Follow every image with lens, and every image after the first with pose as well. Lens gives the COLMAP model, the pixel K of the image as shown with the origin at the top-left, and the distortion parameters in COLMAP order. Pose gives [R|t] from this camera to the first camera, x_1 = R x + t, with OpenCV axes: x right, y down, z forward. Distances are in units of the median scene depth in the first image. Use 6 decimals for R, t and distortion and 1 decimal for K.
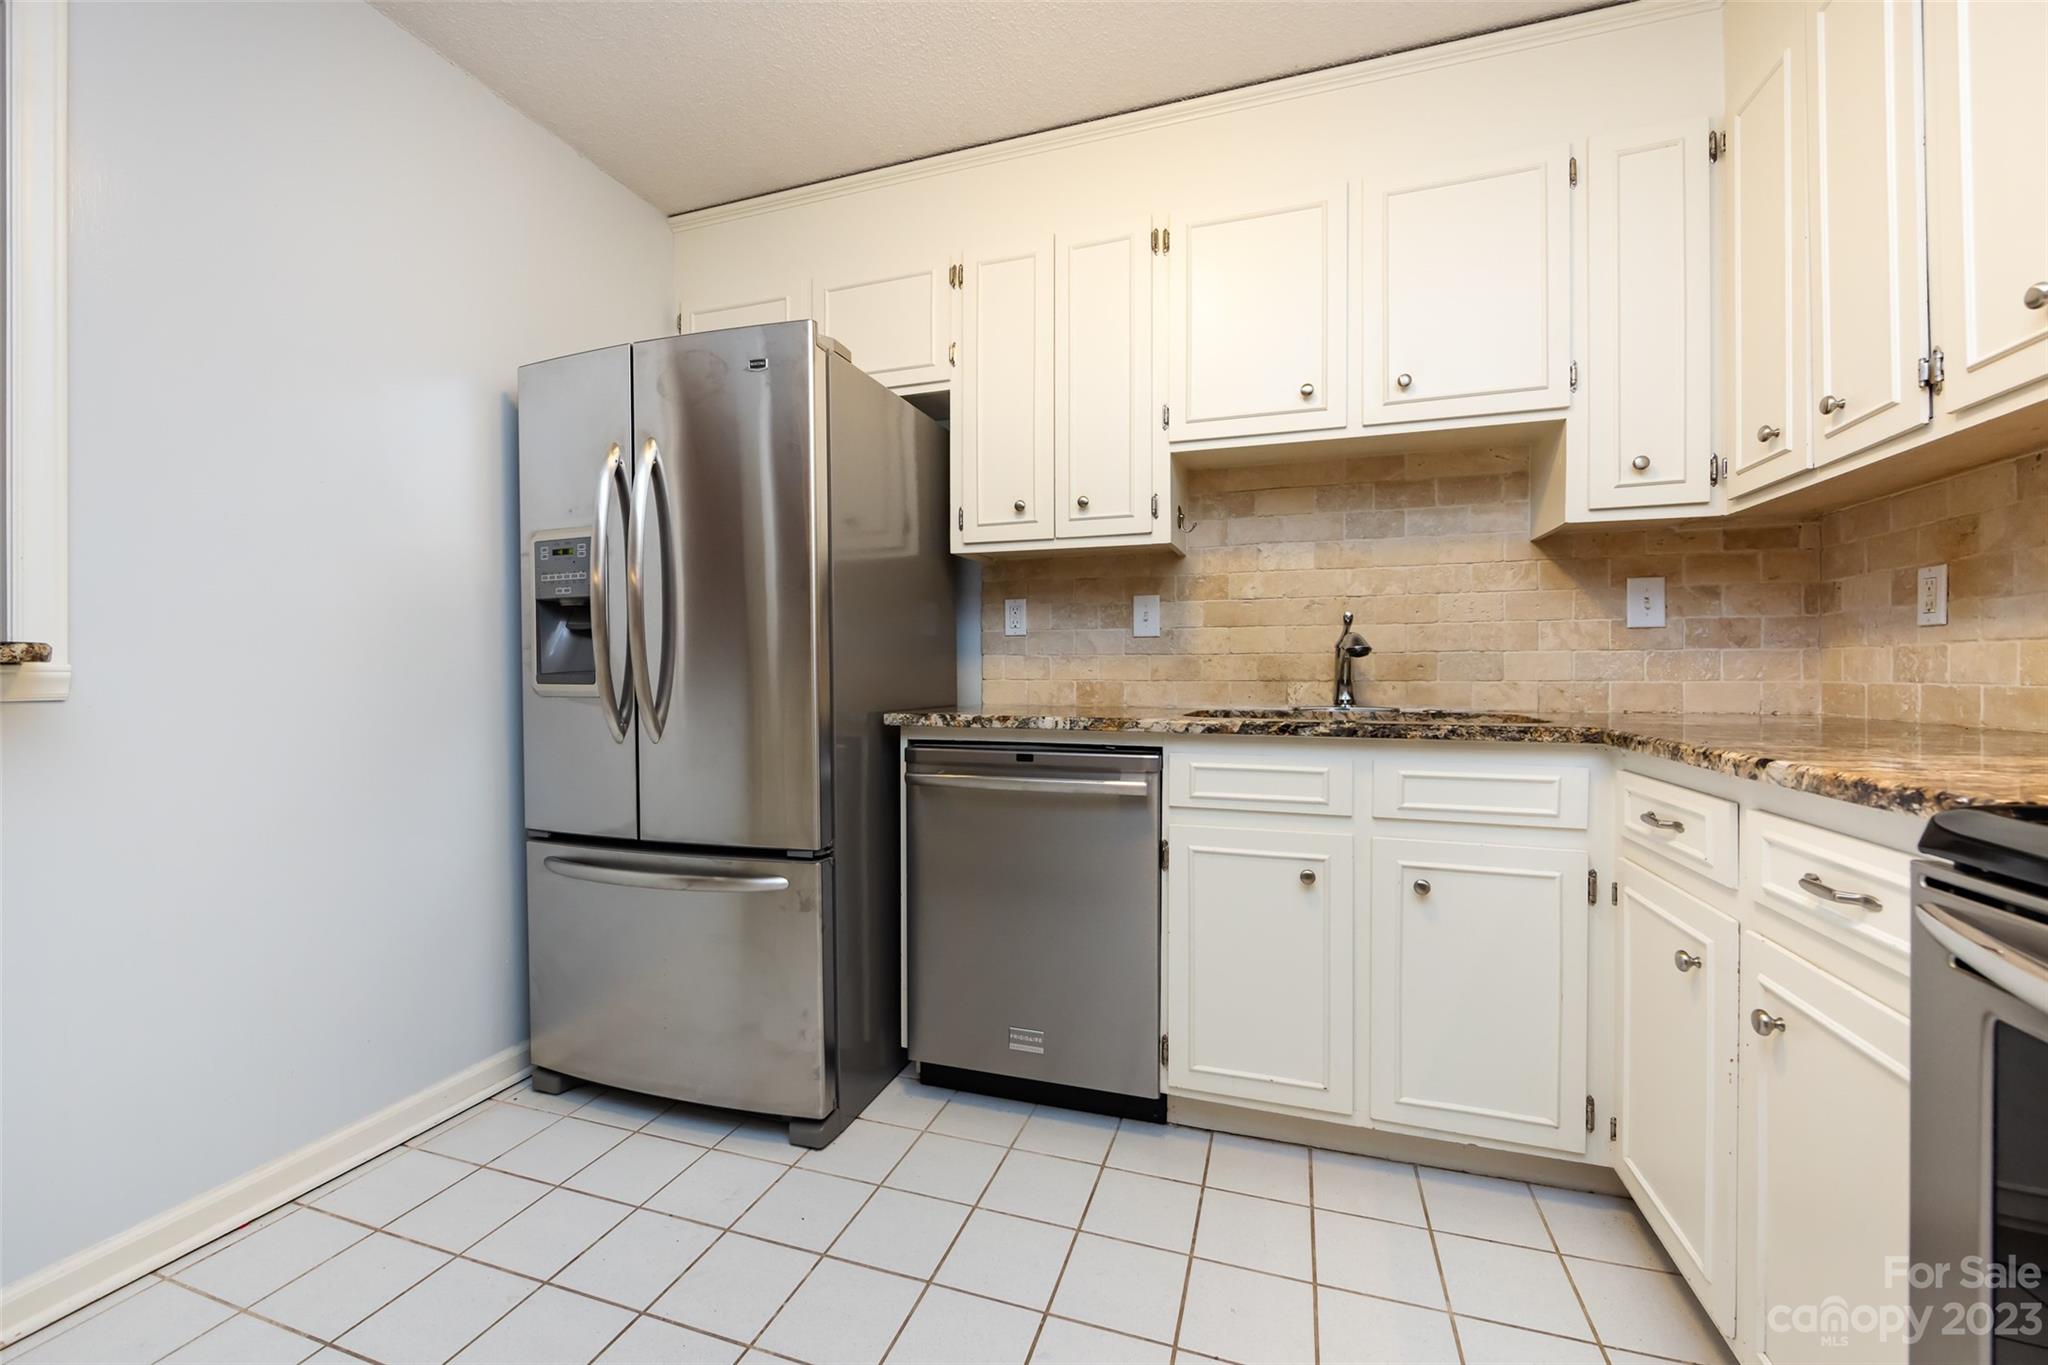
lens RADIAL K [[809.0, 0, 1024.5], [0, 809.0, 676.1], [0, 0, 1]] dist [-0.002218, -0.000907]
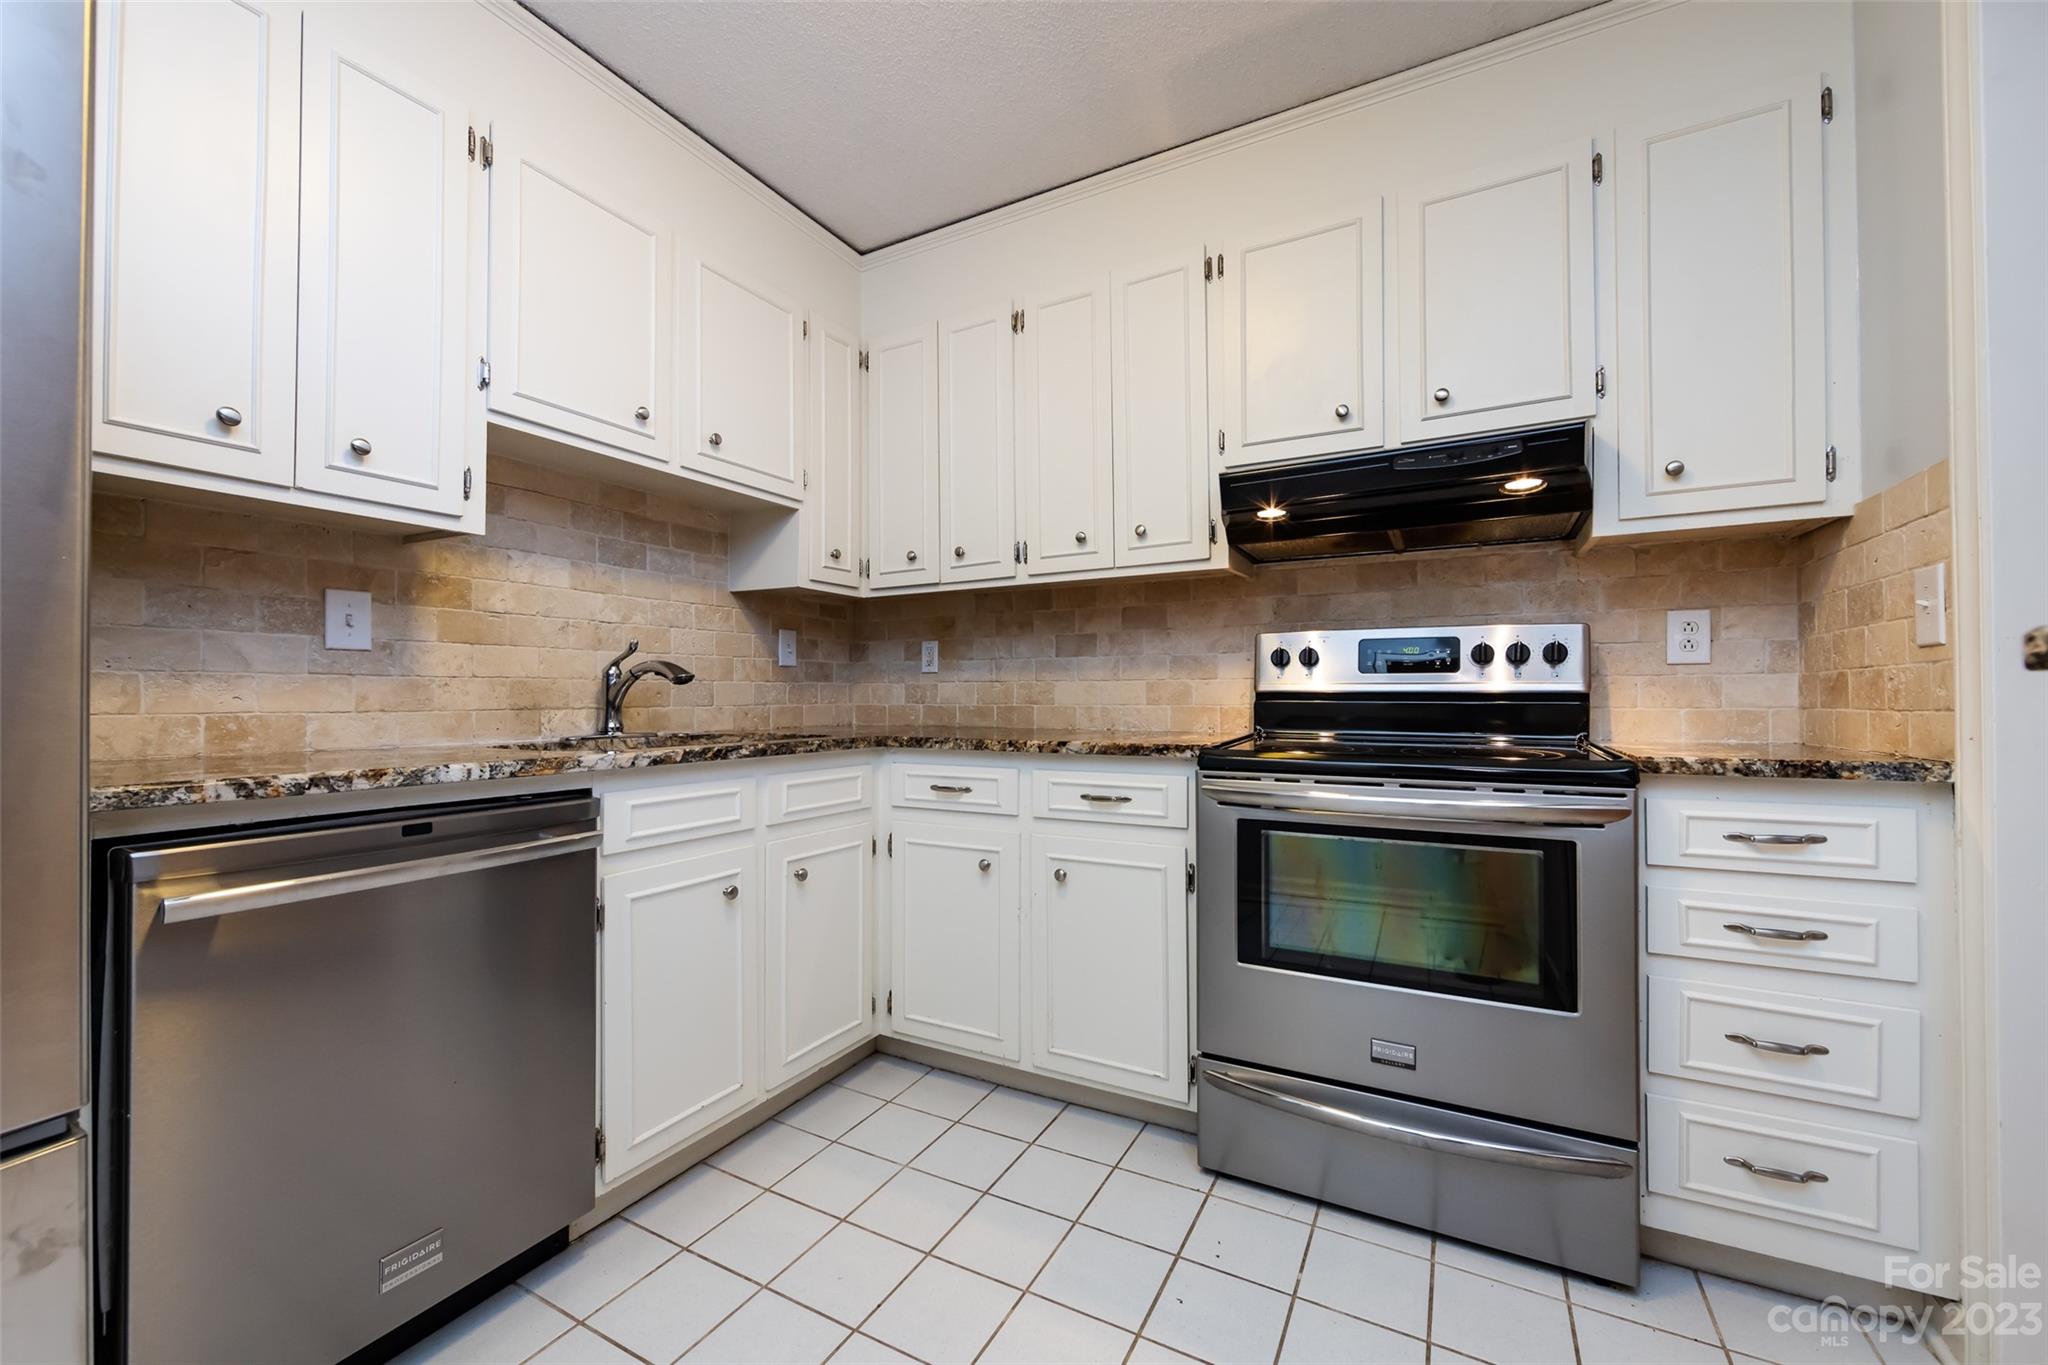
lens RADIAL K [[809.0, 0, 1021.9], [0, 809.0, 685.1], [0, 0, 1]] dist [-0.002218, -0.000907]
pose [[0.178709, 0.014410, 0.983796, -0.554761], [0.007750, 0.999841, -0.016053, -0.002554], [-0.983871, 0.010493, 0.178569, 0.385513]]
